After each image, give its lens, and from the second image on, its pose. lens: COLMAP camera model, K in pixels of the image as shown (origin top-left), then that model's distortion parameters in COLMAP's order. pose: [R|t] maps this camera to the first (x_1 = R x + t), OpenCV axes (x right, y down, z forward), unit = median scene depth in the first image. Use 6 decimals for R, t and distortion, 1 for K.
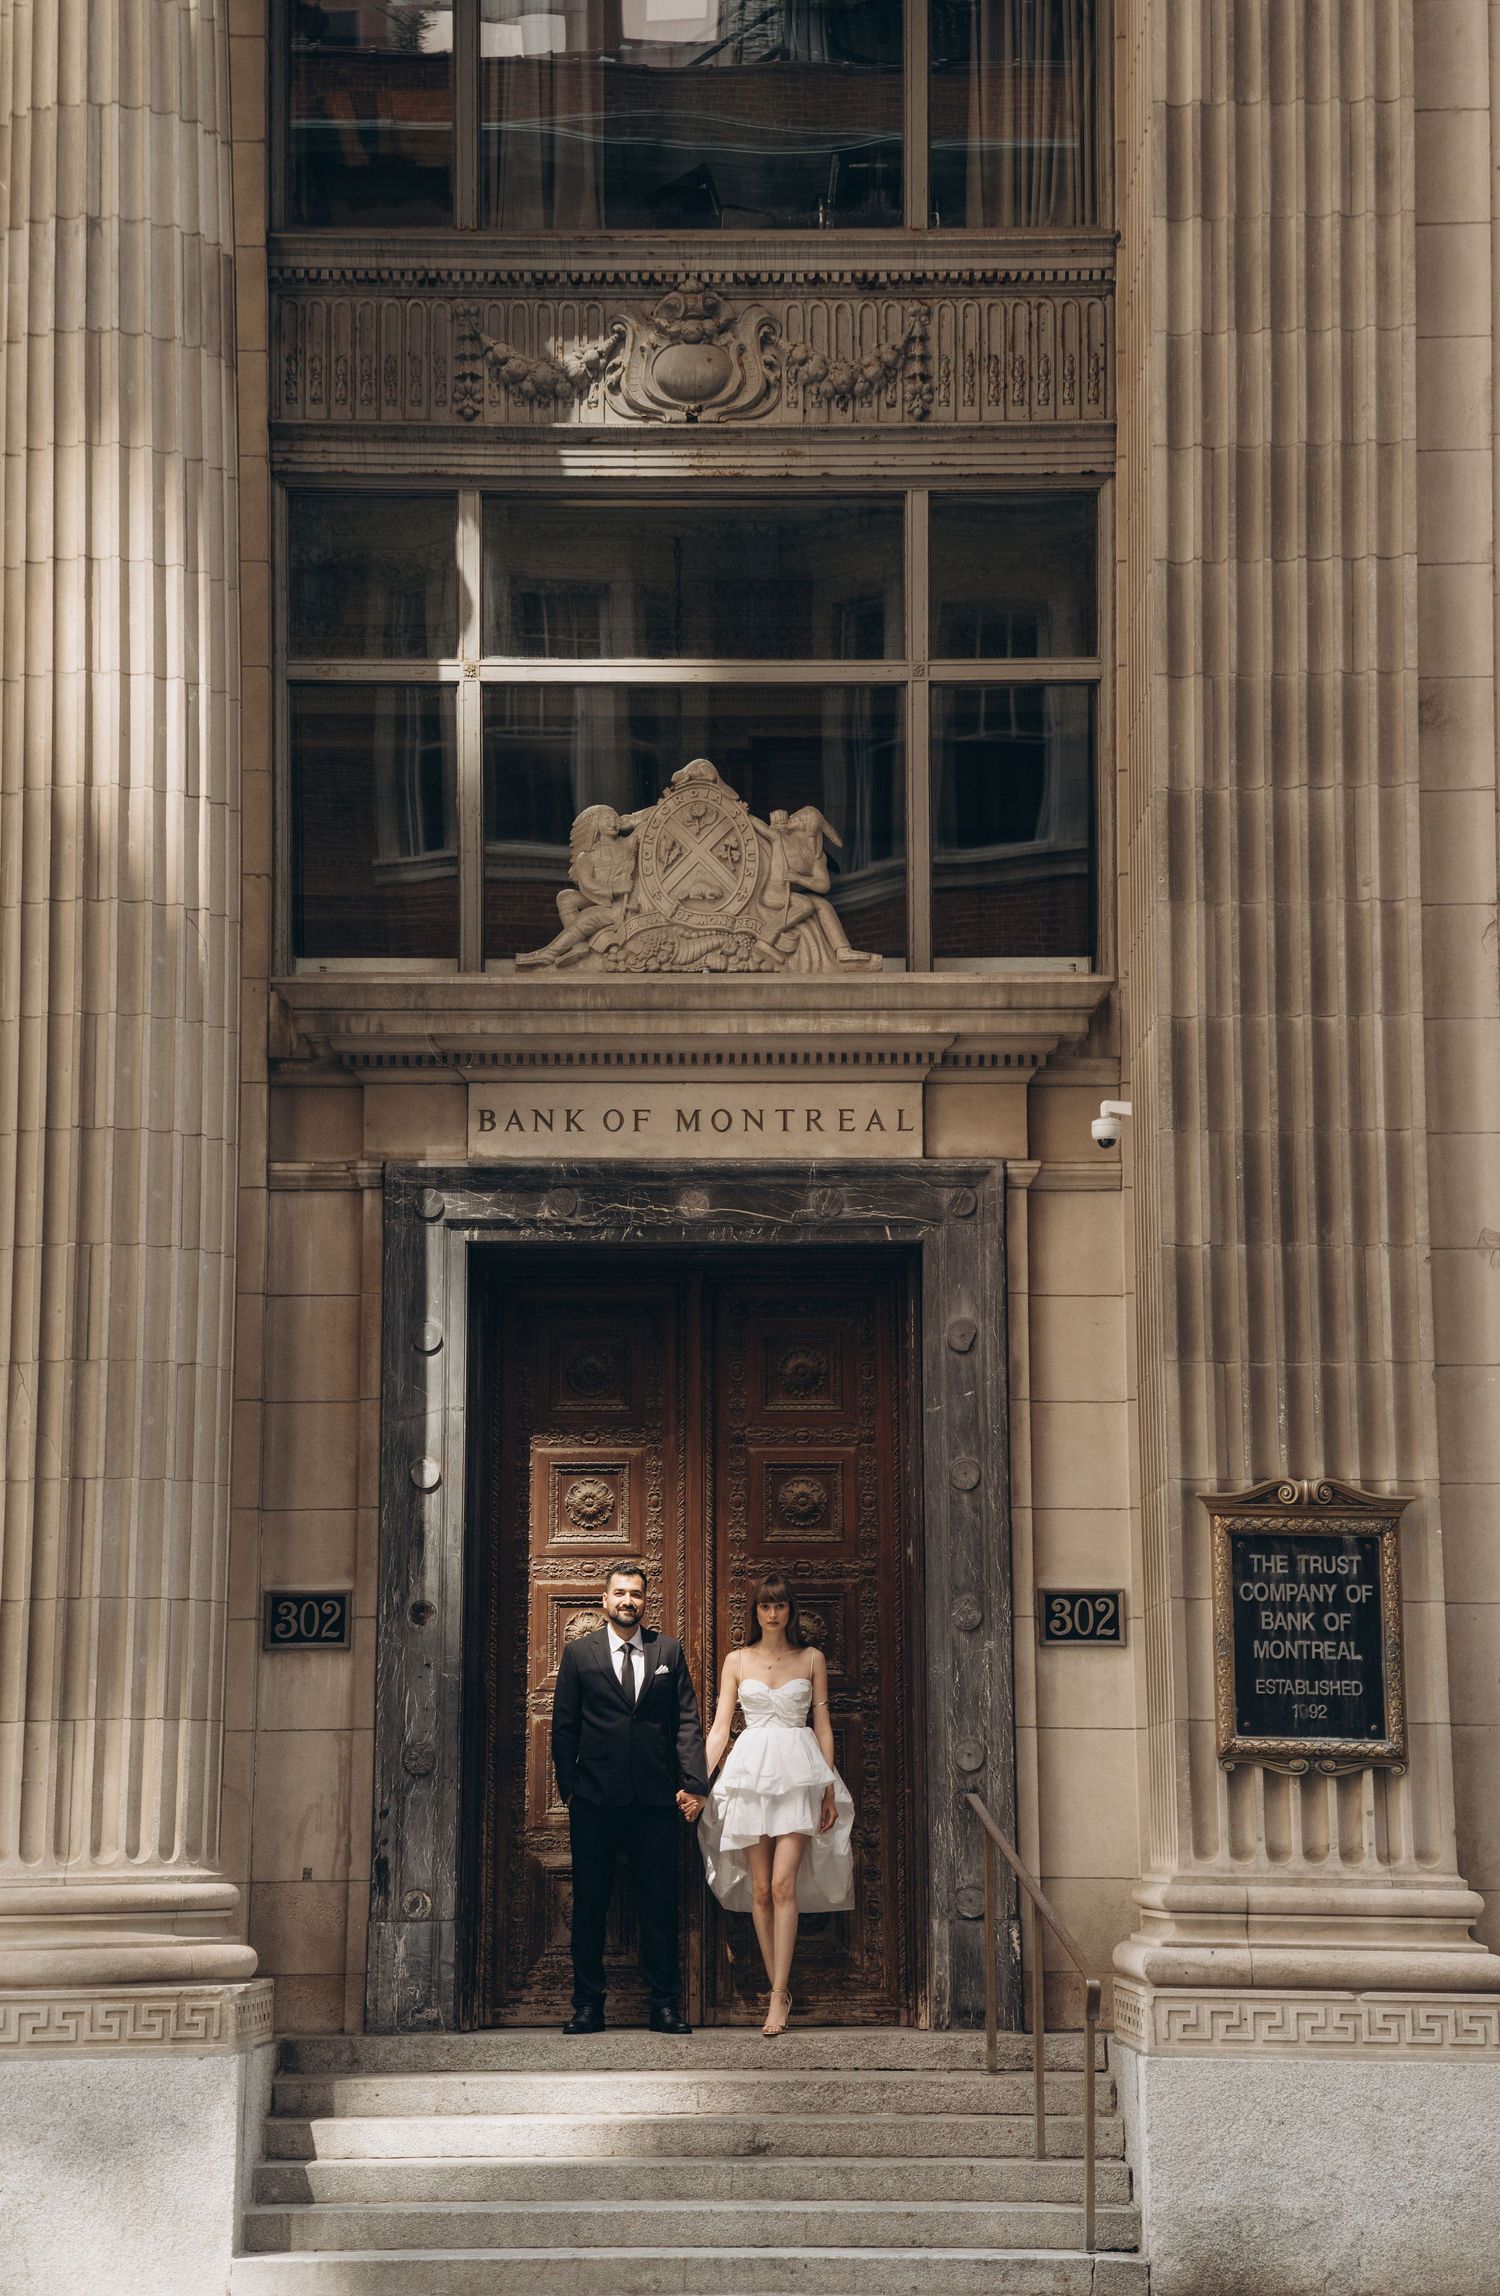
lens RADIAL K [[4590.6, 0, 753.9], [0, 4590.6, 1147.3], [0, 0, 1]] dist [0.602658, 0.008561]
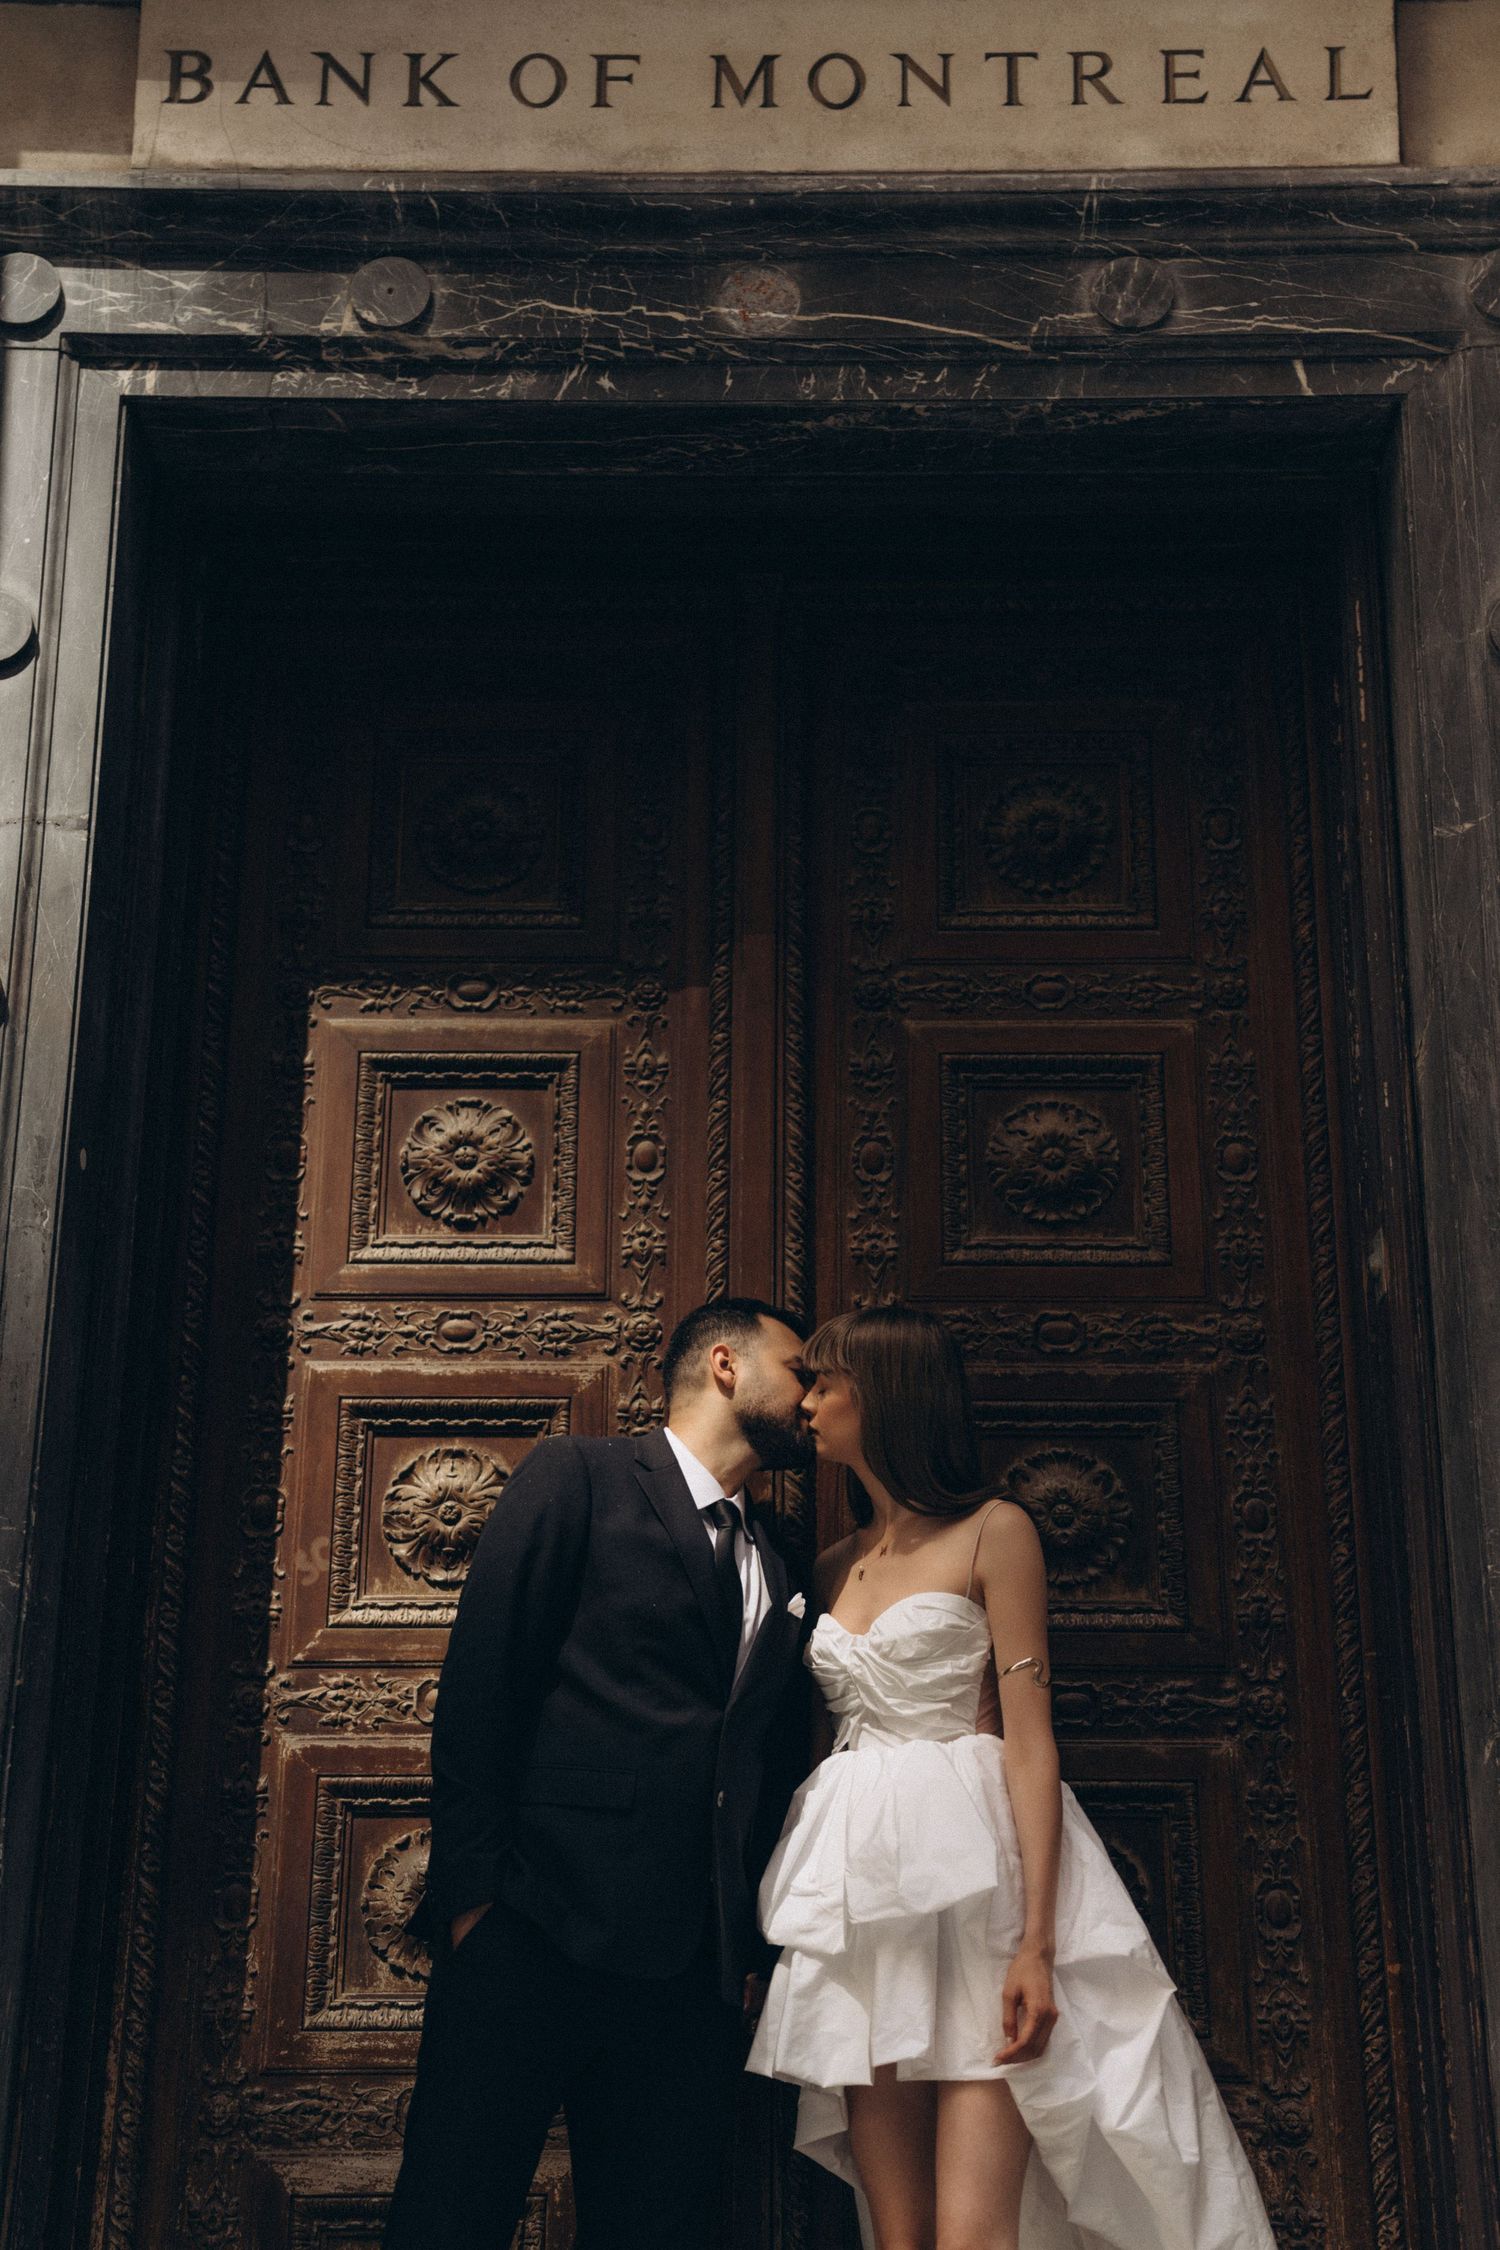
lens RADIAL K [[3161.8, 0, 750.0], [0, 3161.8, 1125.0], [0, 0, 1]] dist [0.122270, 0.069455]
pose [[0.999807, 0.004763, -0.019065, -0.008607], [-0.007794, 0.986721, -0.162239, 0.116428], [0.018040, 0.162356, 0.986567, 0.763879]]
